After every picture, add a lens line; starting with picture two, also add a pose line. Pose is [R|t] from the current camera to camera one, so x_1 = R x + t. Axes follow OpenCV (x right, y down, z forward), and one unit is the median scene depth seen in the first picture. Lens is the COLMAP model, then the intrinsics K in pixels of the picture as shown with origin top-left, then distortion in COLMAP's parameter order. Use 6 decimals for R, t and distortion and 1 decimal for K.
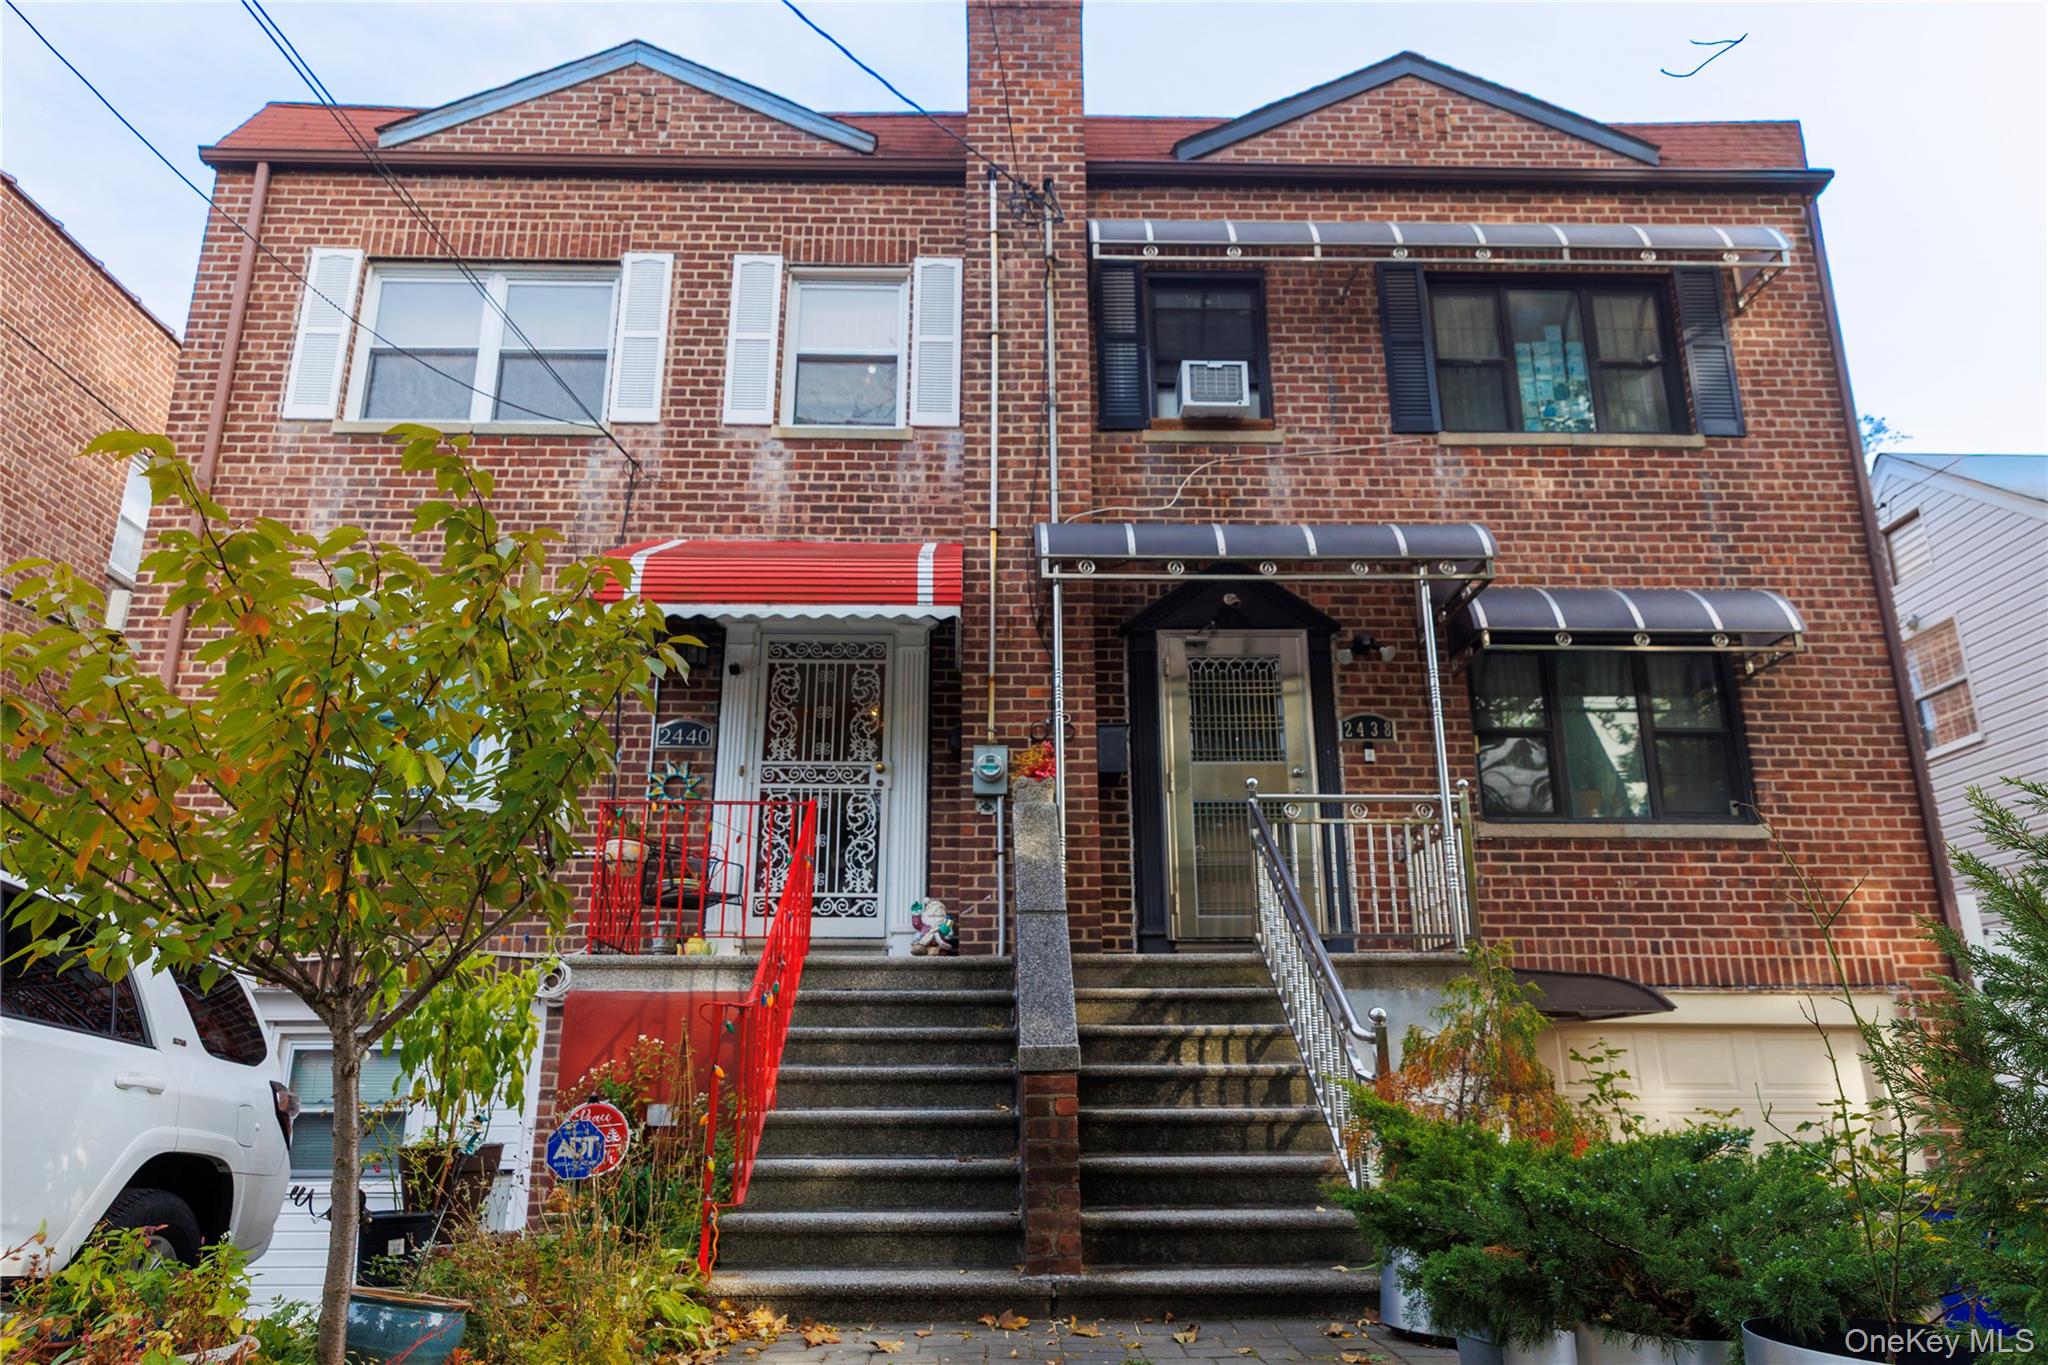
lens RADIAL K [[1420.2, 0, 1017.7], [0, 1420.2, 676.5], [0, 0, 1]] dist [0.018290, -0.009174]
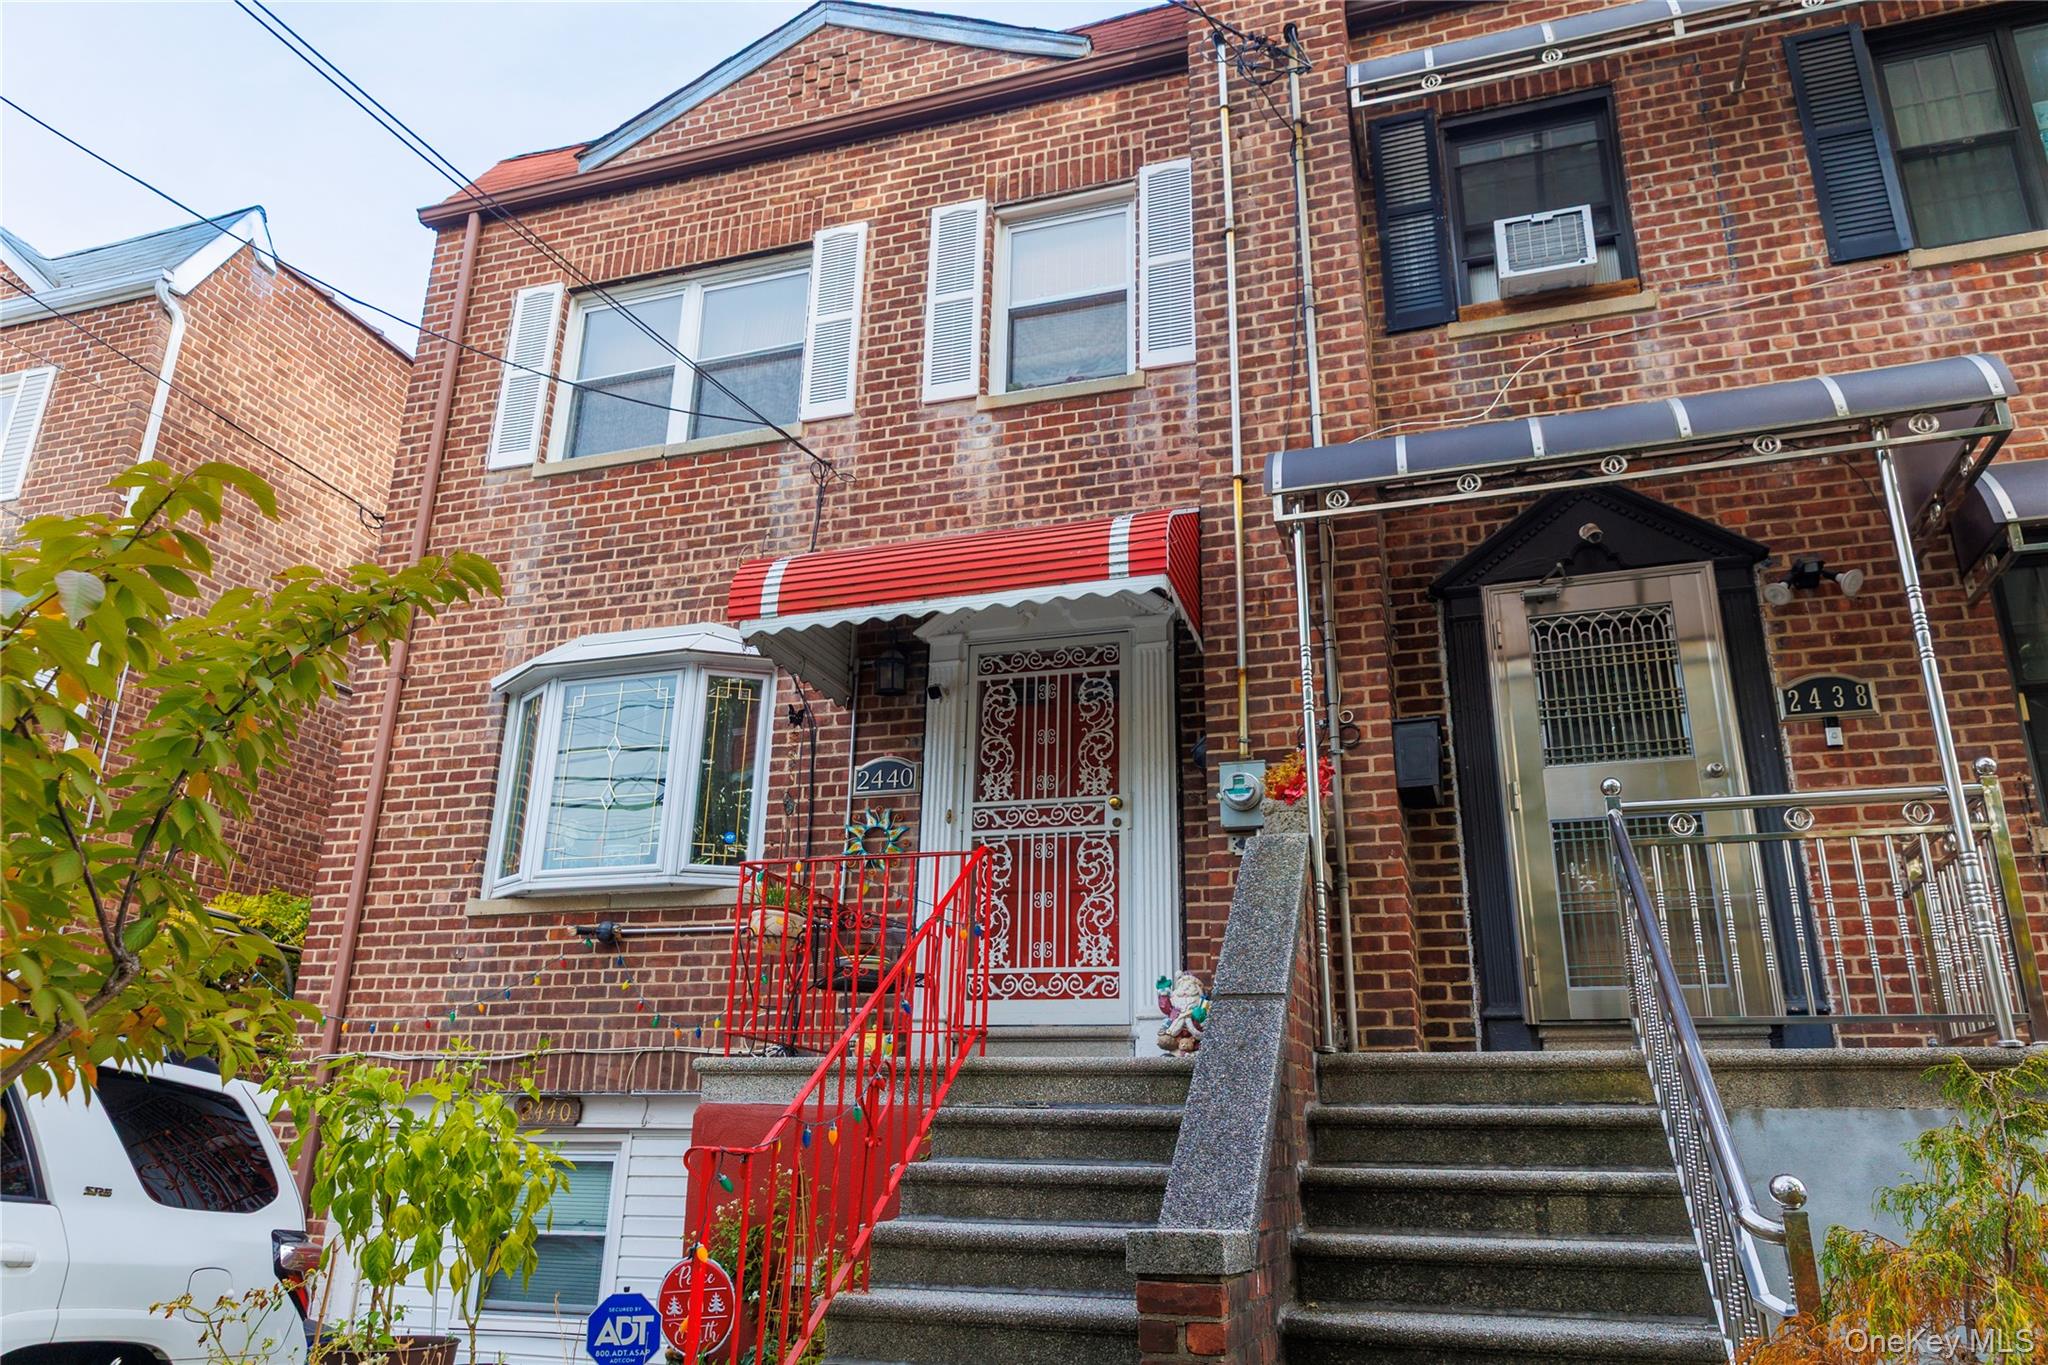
lens RADIAL K [[1420.2, 0, 1017.7], [0, 1420.2, 676.5], [0, 0, 1]] dist [0.018290, -0.009174]
pose [[0.940862, -0.092305, -0.325972, 0.104394], [0.079663, 0.995467, -0.051951, 0.030309], [0.329290, 0.022911, 0.943951, 0.236695]]
